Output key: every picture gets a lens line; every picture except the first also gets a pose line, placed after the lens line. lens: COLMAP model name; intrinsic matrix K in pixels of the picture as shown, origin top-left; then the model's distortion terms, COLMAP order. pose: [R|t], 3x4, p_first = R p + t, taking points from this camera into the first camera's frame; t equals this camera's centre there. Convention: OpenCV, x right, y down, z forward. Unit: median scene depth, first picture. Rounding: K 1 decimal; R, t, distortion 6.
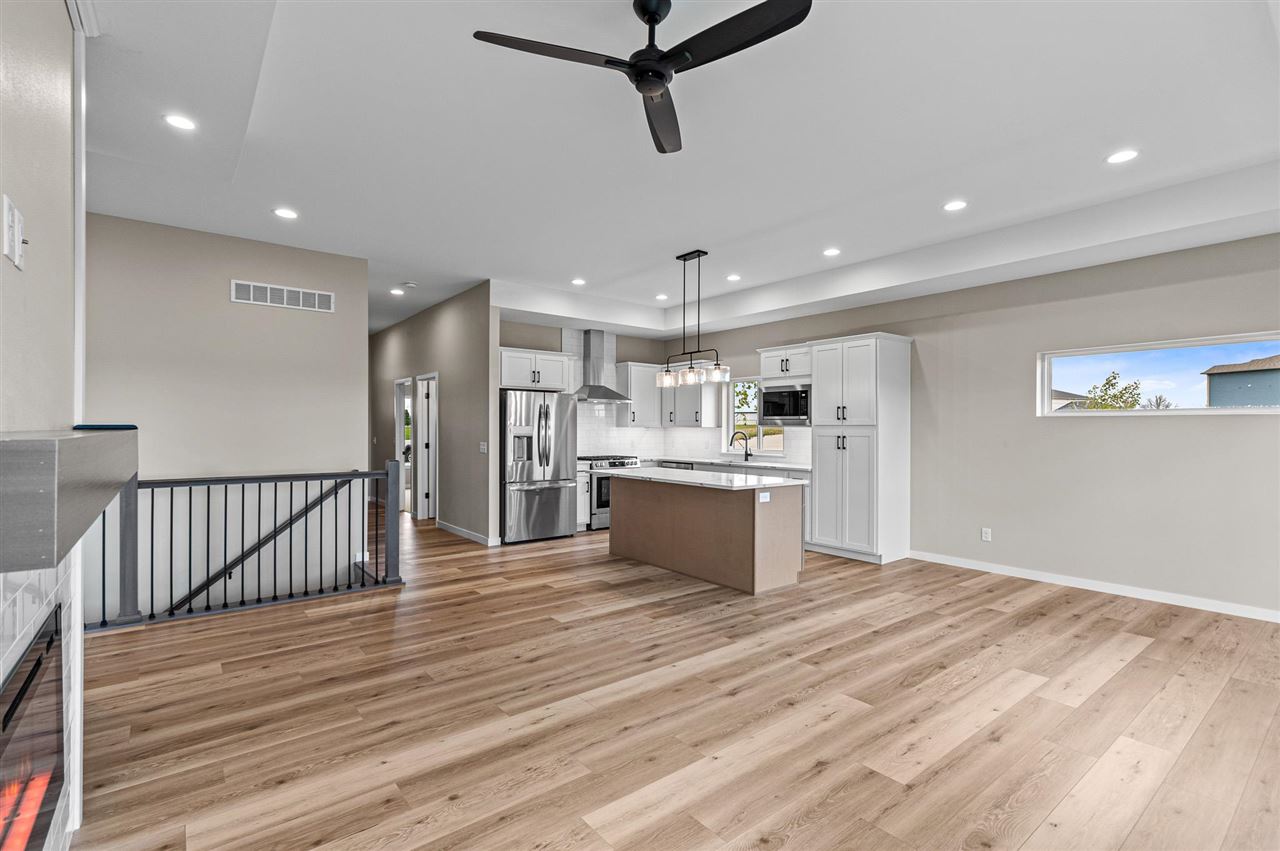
lens RADIAL K [[577.1, 0, 636.5], [0, 577.1, 419.4], [0, 0, 1]] dist [0.004621, -0.000578]
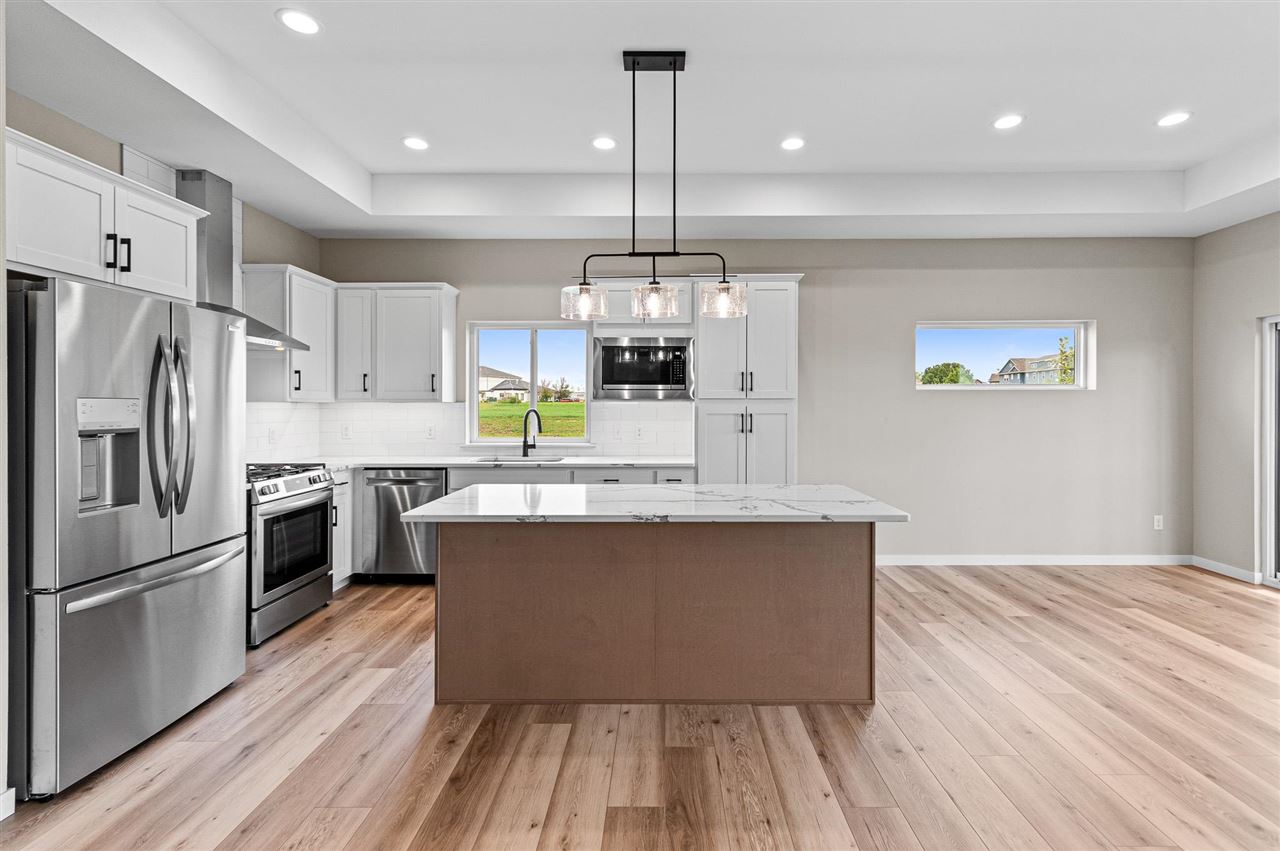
lens RADIAL K [[611.1, 0, 636.7], [0, 611.1, 402.0], [0, 0, 1]] dist [-0.000492, -0.000598]
pose [[0.626665, -0.002237, 0.779286, -0.421823], [-0.009908, 0.999892, 0.010838, 0.009715], [-0.779226, -0.014513, 0.626575, 0.861639]]
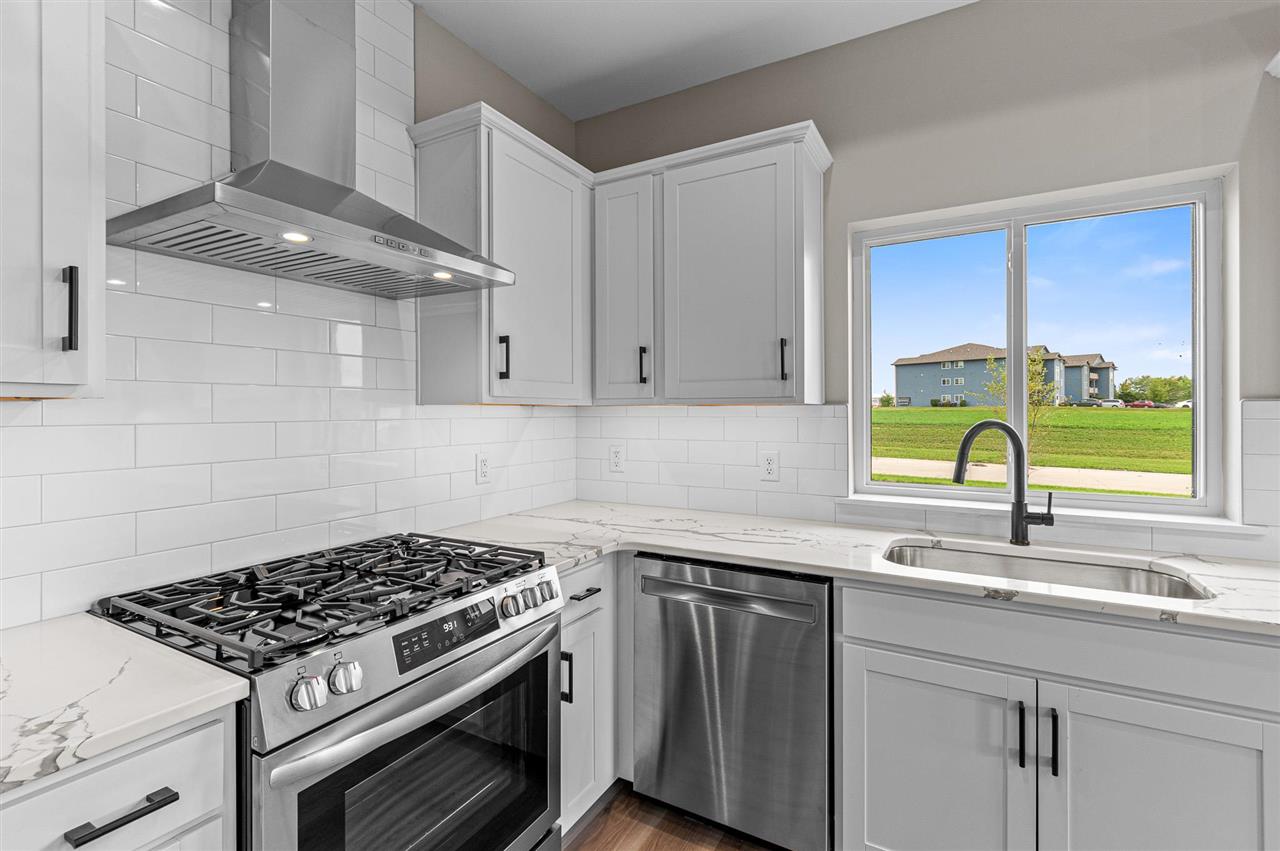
lens RADIAL K [[553.3, 0, 616.9], [0, 553.3, 411.0], [0, 0, 1]] dist [0.001073, -0.000088]
pose [[0.928583, -0.005554, 0.371083, -0.083219], [0.000002, 0.999888, 0.014960, 0.024337], [-0.371125, -0.013891, 0.928479, 1.469638]]
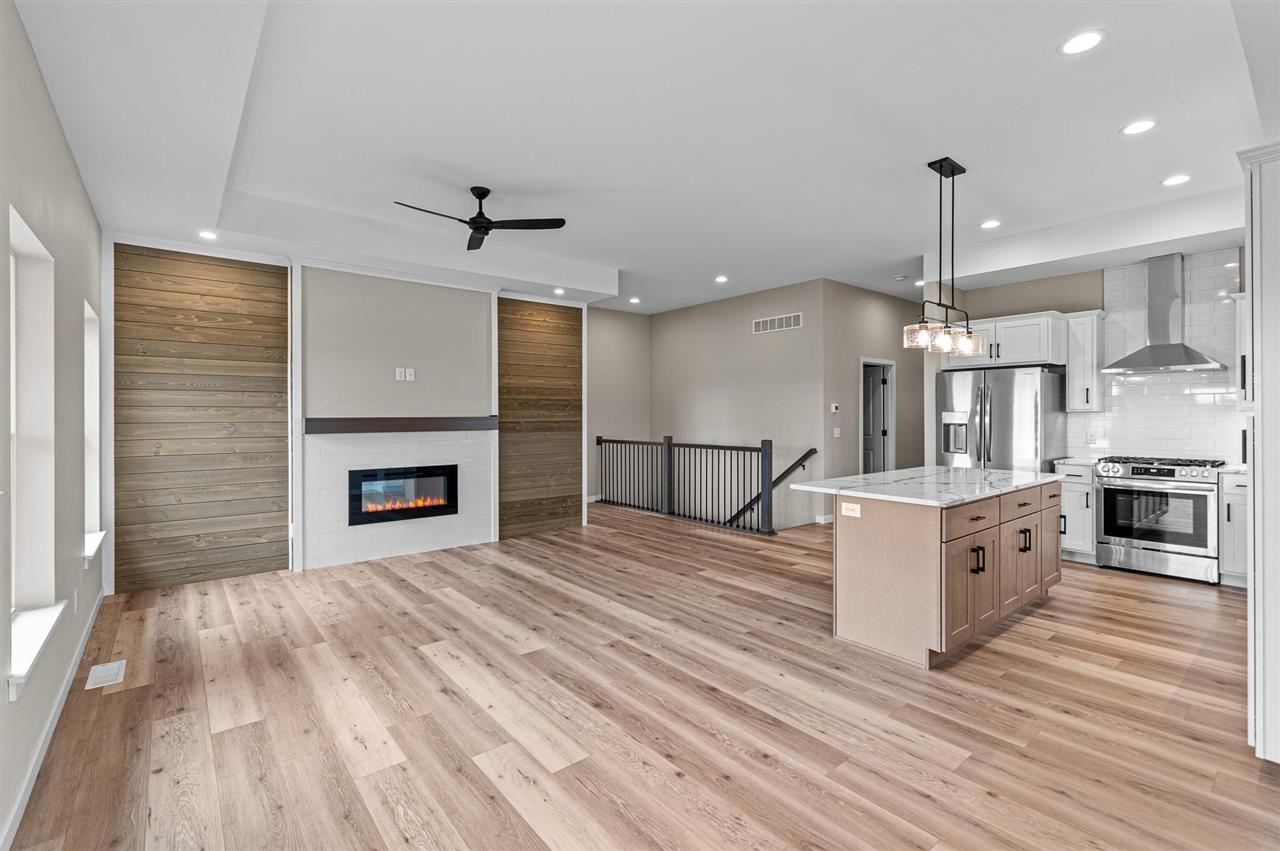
lens RADIAL K [[577.1, 0, 636.5], [0, 577.1, 419.4], [0, 0, 1]] dist [0.004621, -0.000578]
pose [[0.018956, 0.000596, -0.999820, 1.001428], [0.018795, 0.999823, 0.000952, 0.018995], [0.999644, -0.018810, 0.018941, 0.780270]]
